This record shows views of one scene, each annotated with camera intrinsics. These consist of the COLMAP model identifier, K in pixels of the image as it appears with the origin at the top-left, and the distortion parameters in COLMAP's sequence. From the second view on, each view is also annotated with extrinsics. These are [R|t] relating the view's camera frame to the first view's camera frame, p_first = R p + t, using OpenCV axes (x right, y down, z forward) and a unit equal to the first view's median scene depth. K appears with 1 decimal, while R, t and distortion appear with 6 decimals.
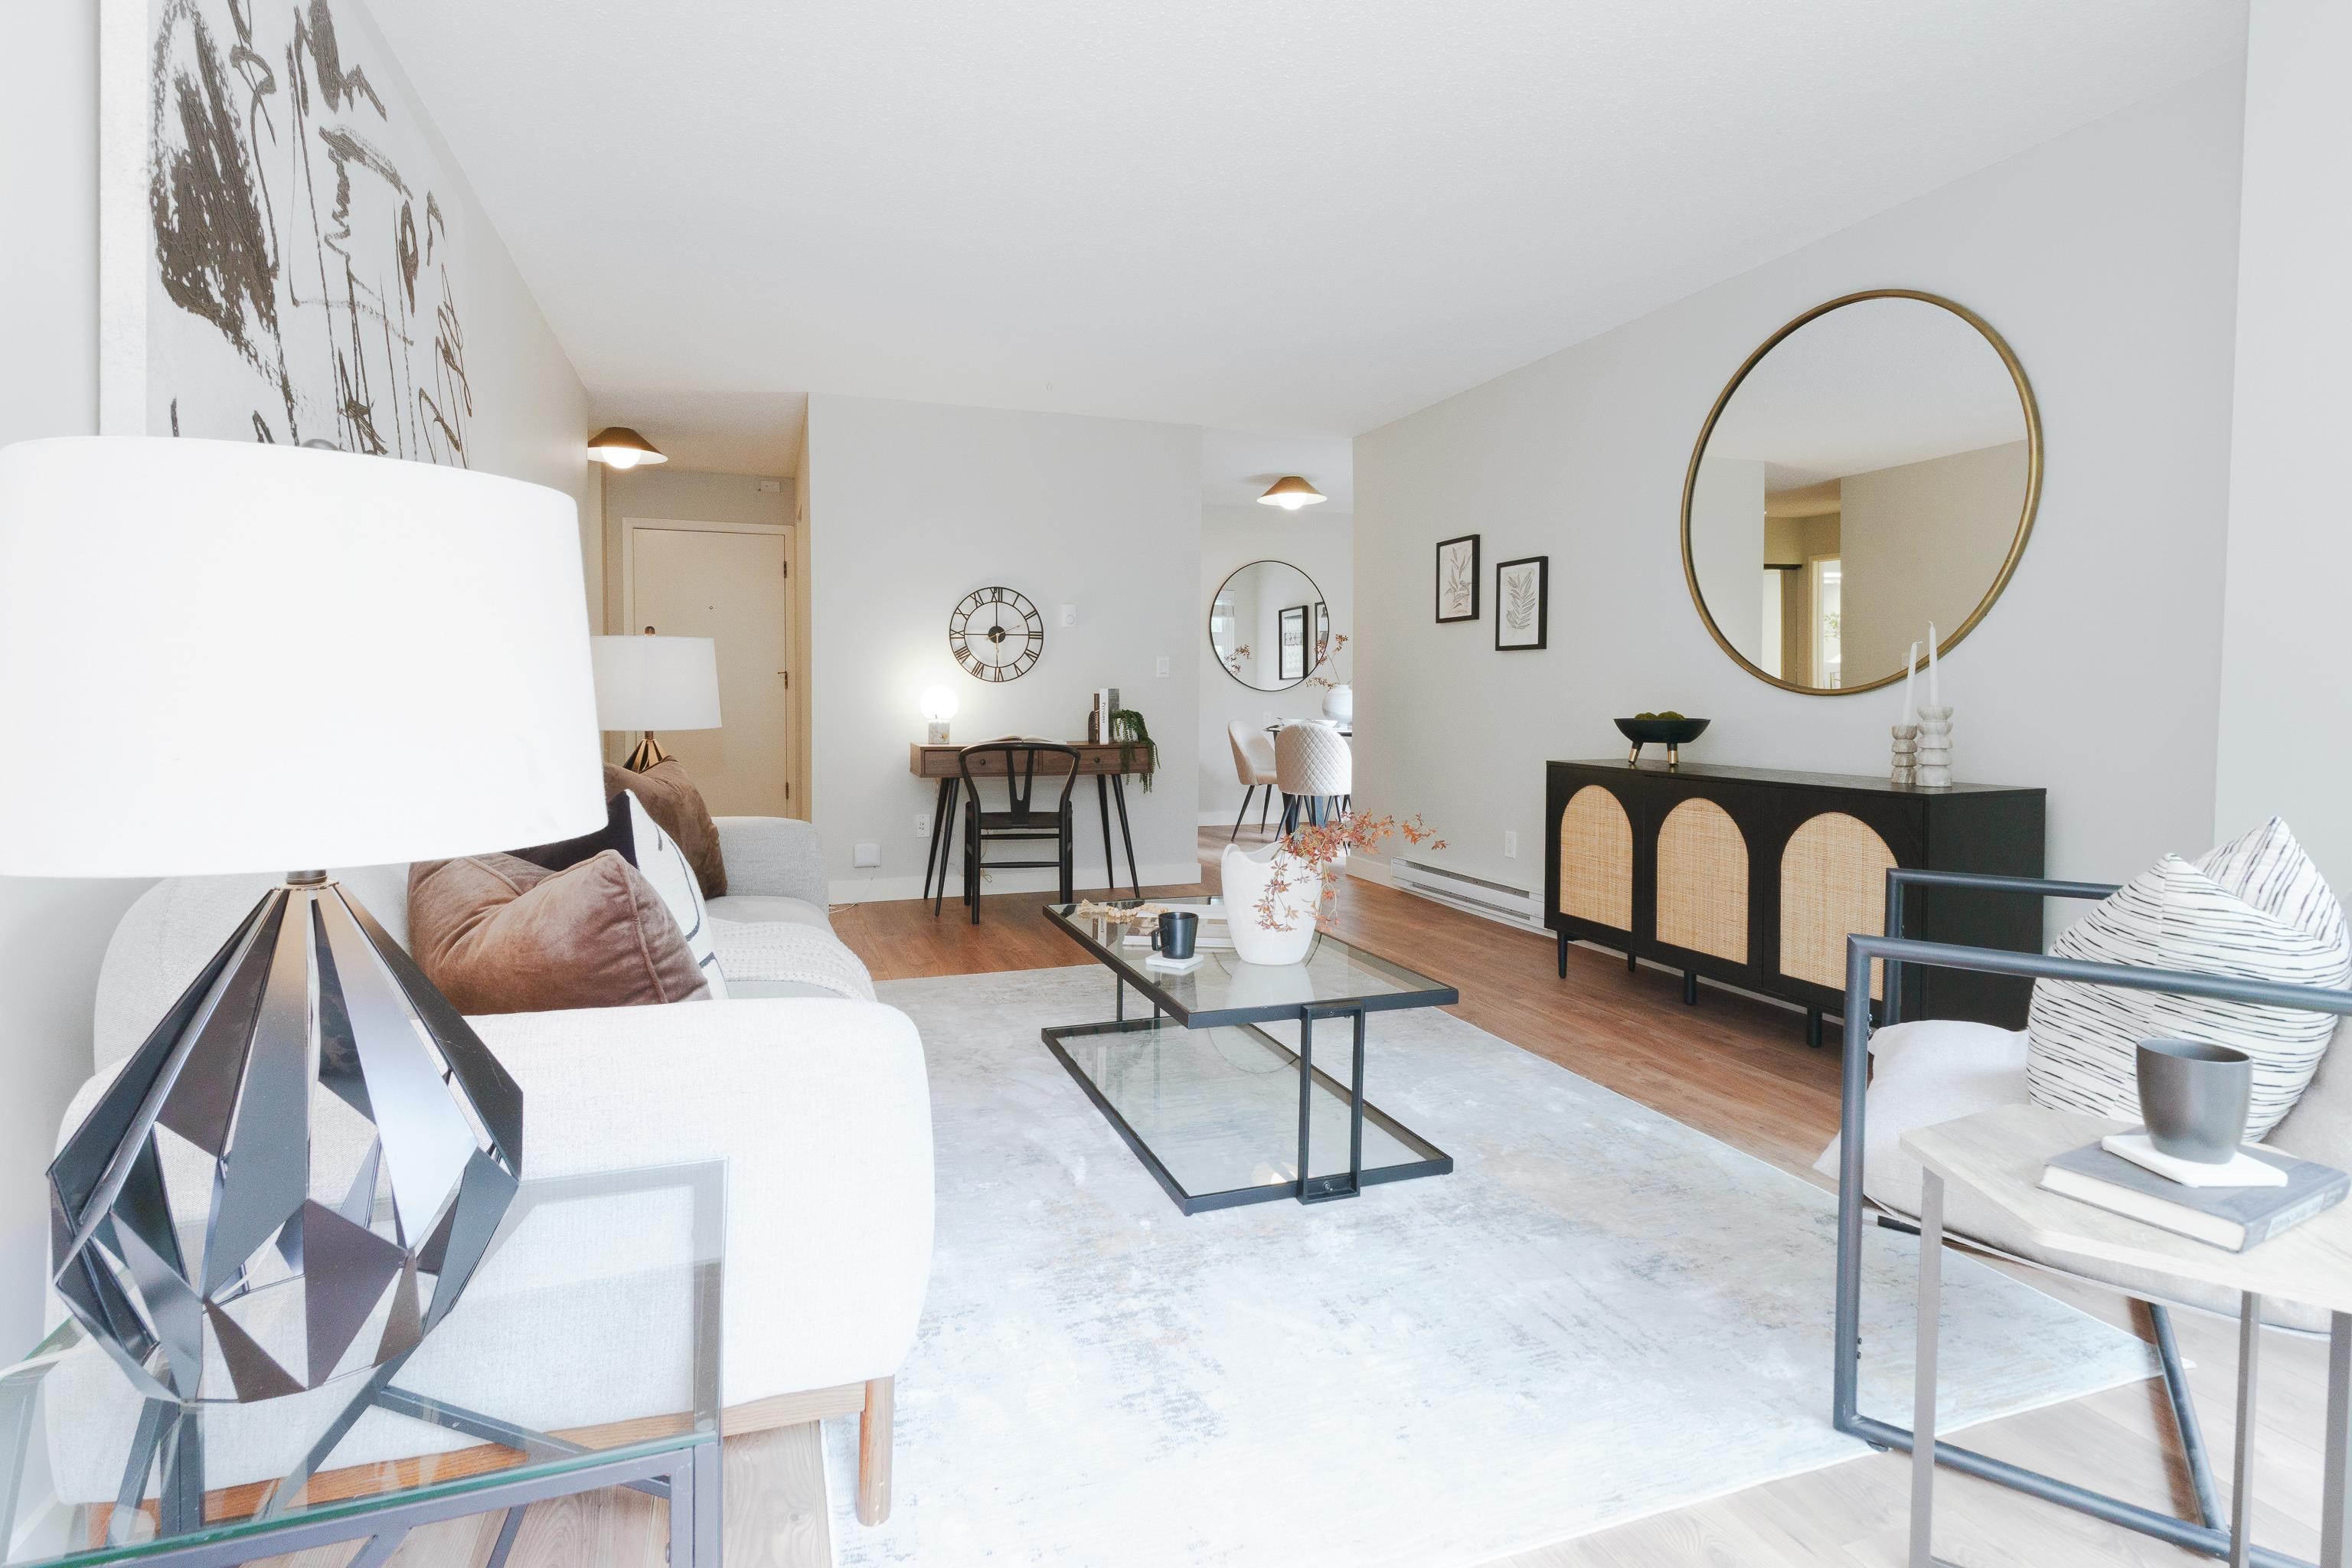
lens RADIAL K [[1125.5, 0, 1169.0], [0, 1125.5, 710.5], [0, 0, 1]] dist [0.001935, 0.000273]
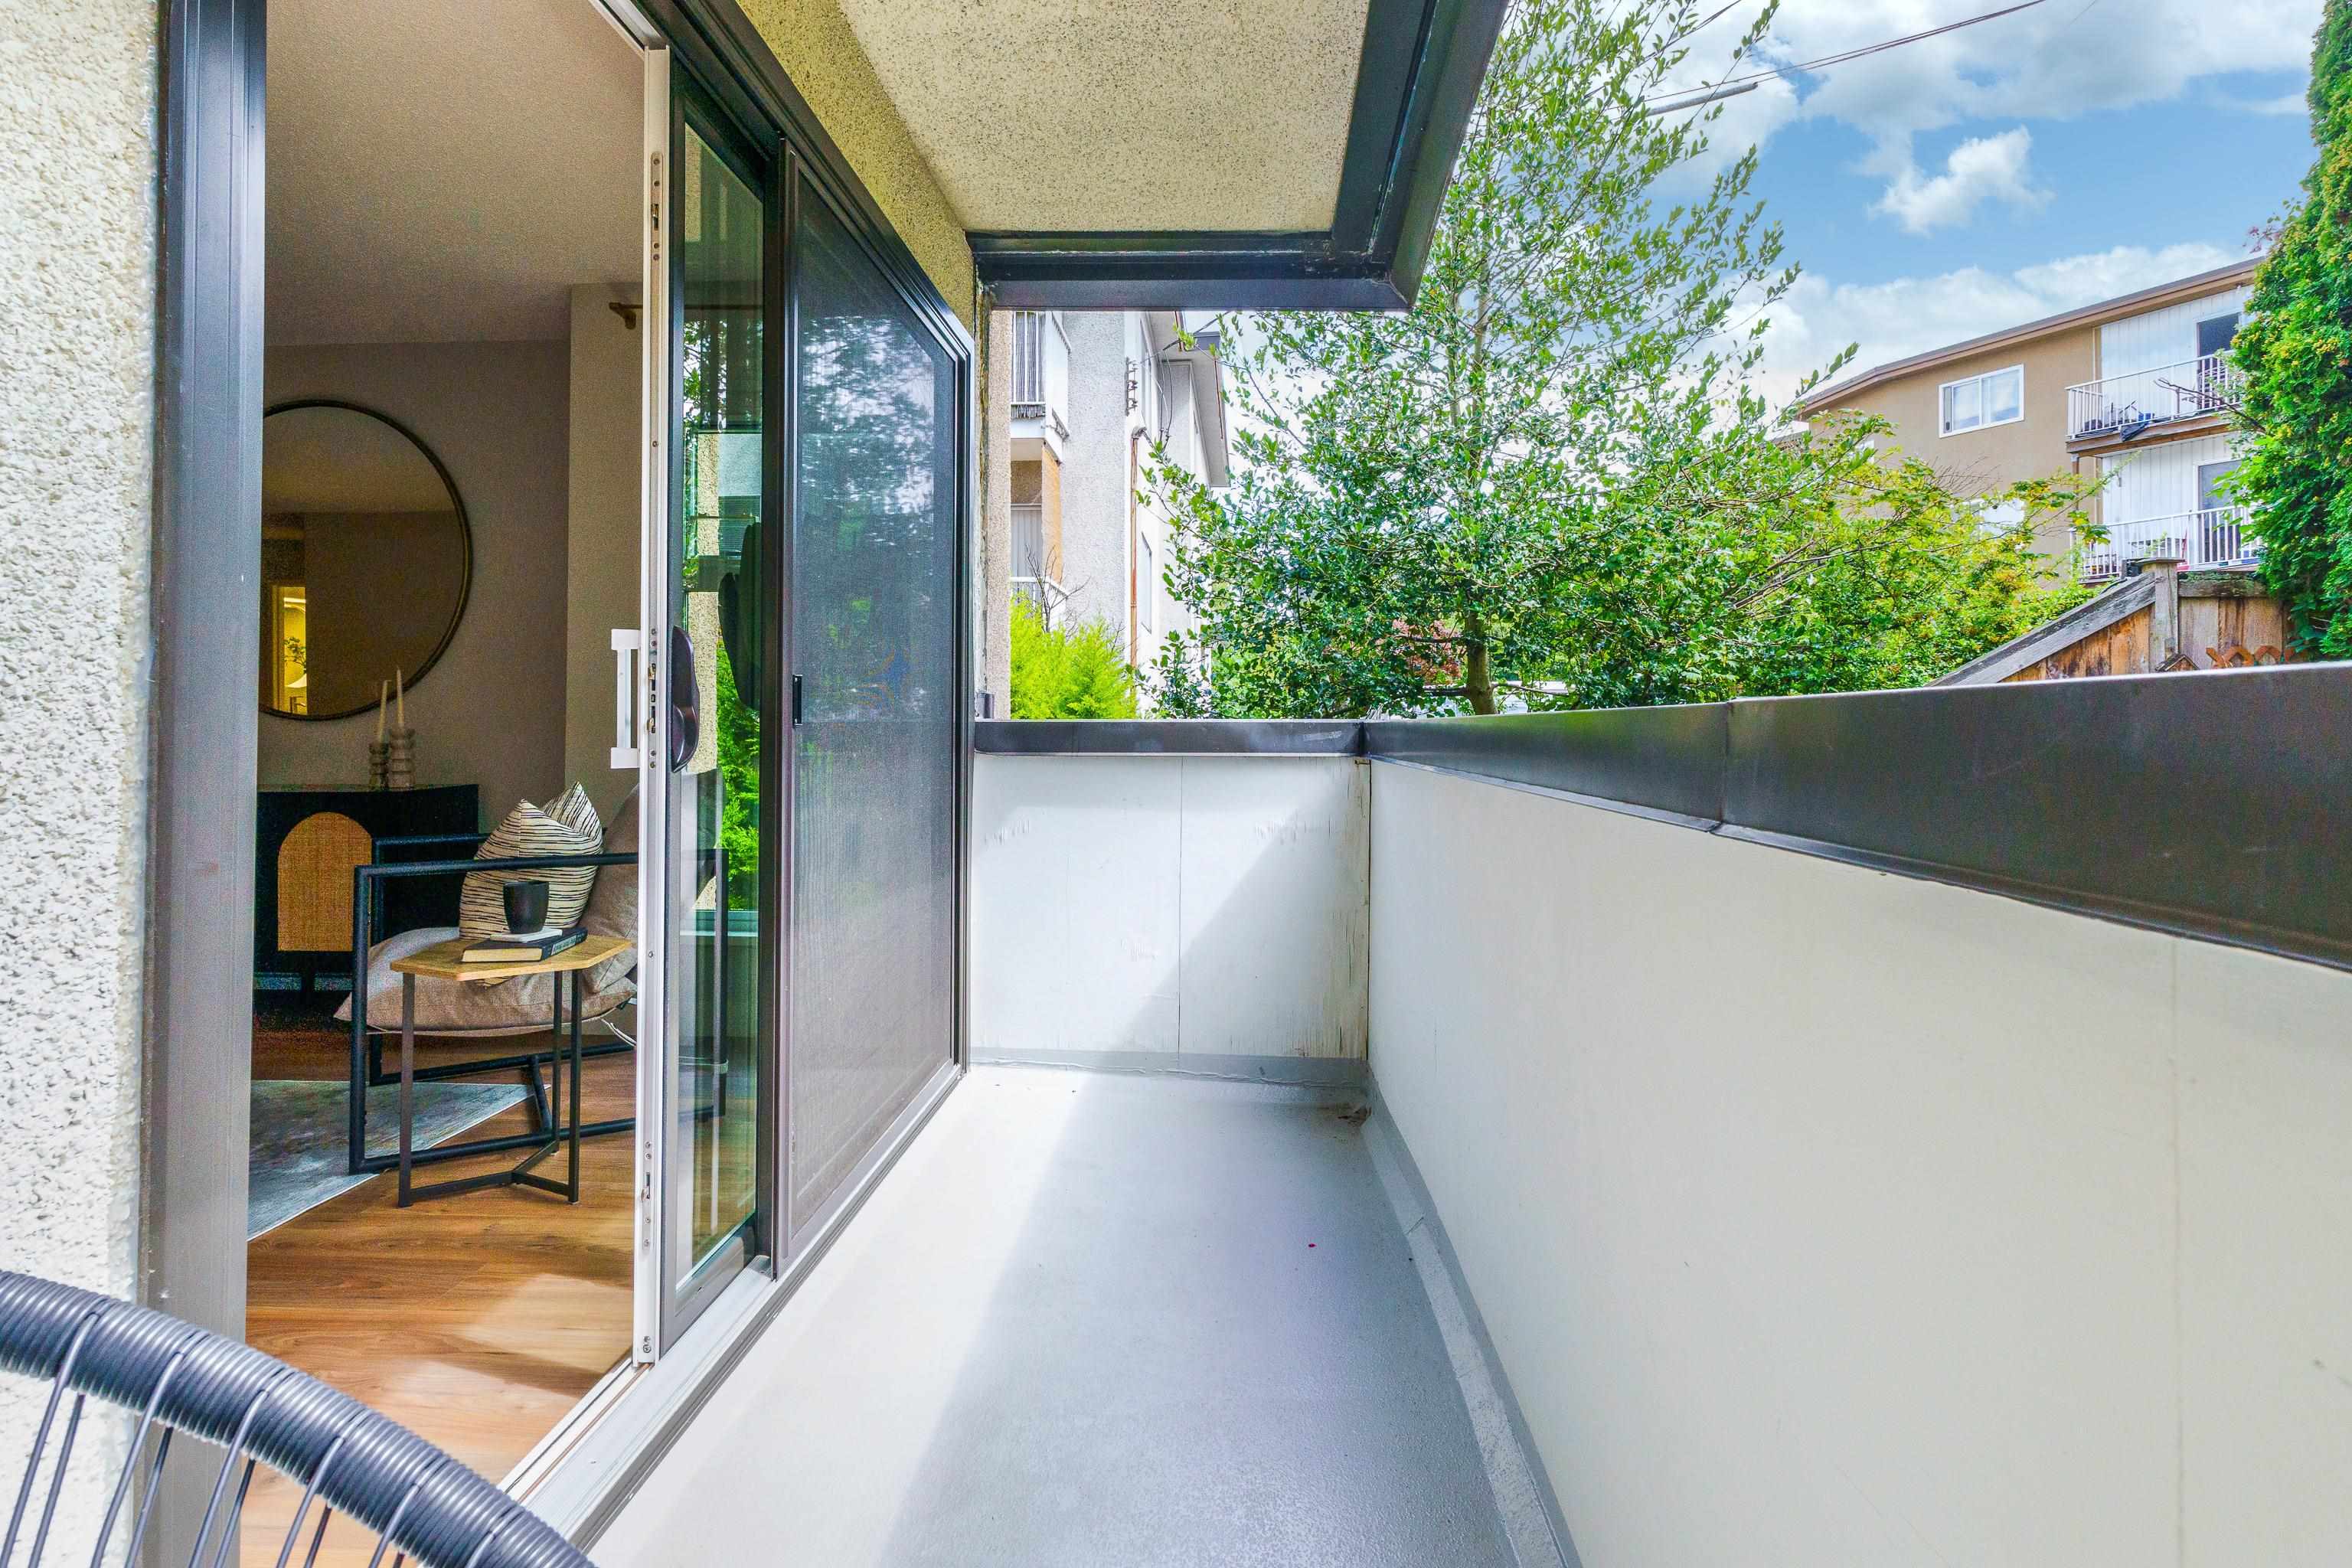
lens RADIAL K [[1125.5, 0, 1169.0], [0, 1125.5, 710.5], [0, 0, 1]] dist [0.001935, 0.000273]
pose [[0.363492, -0.002420, 0.931594, -0.267076], [0.018191, 0.999824, -0.004500, -0.002077], [-0.931420, 0.018583, 0.363472, -0.380697]]
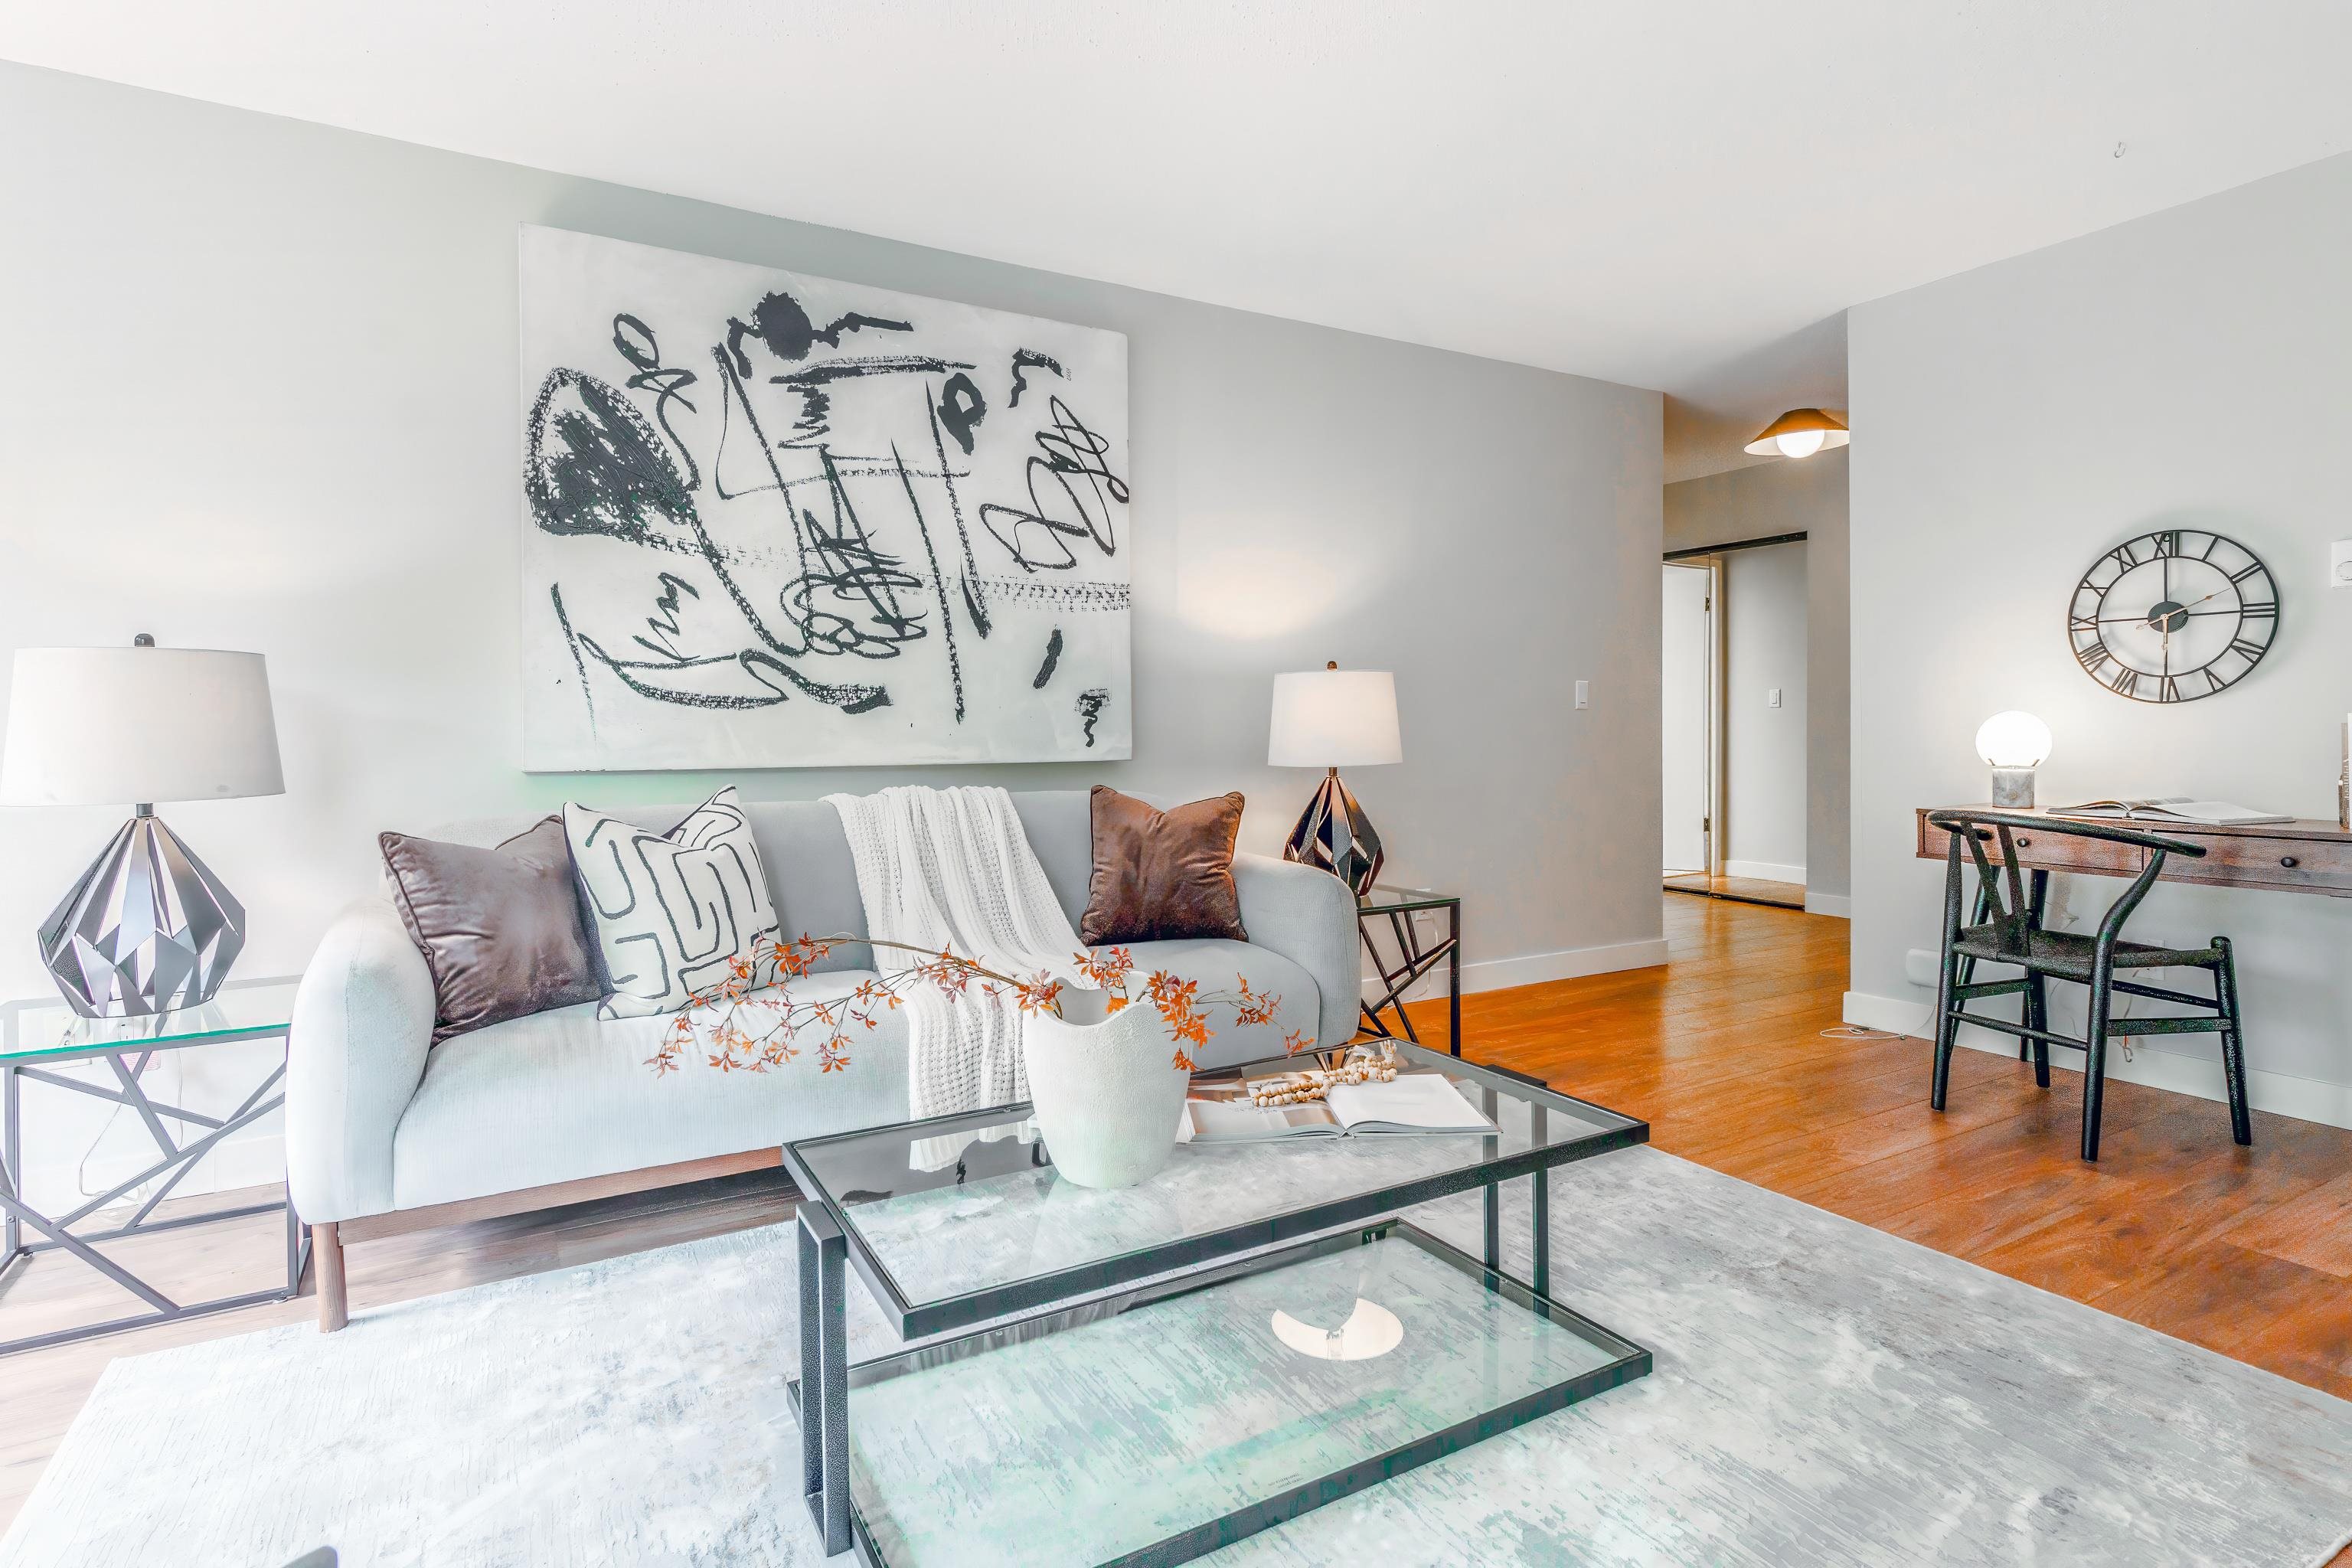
lens RADIAL K [[1197.4, 0, 1172.3], [0, 1197.4, 760.7], [0, 0, 1]] dist [0.004447, 0.000790]
pose [[0.185478, 0.024426, -0.982345, 0.339548], [0.006943, 0.999633, 0.026167, -0.015993], [0.982624, -0.011674, 0.185240, 0.412925]]
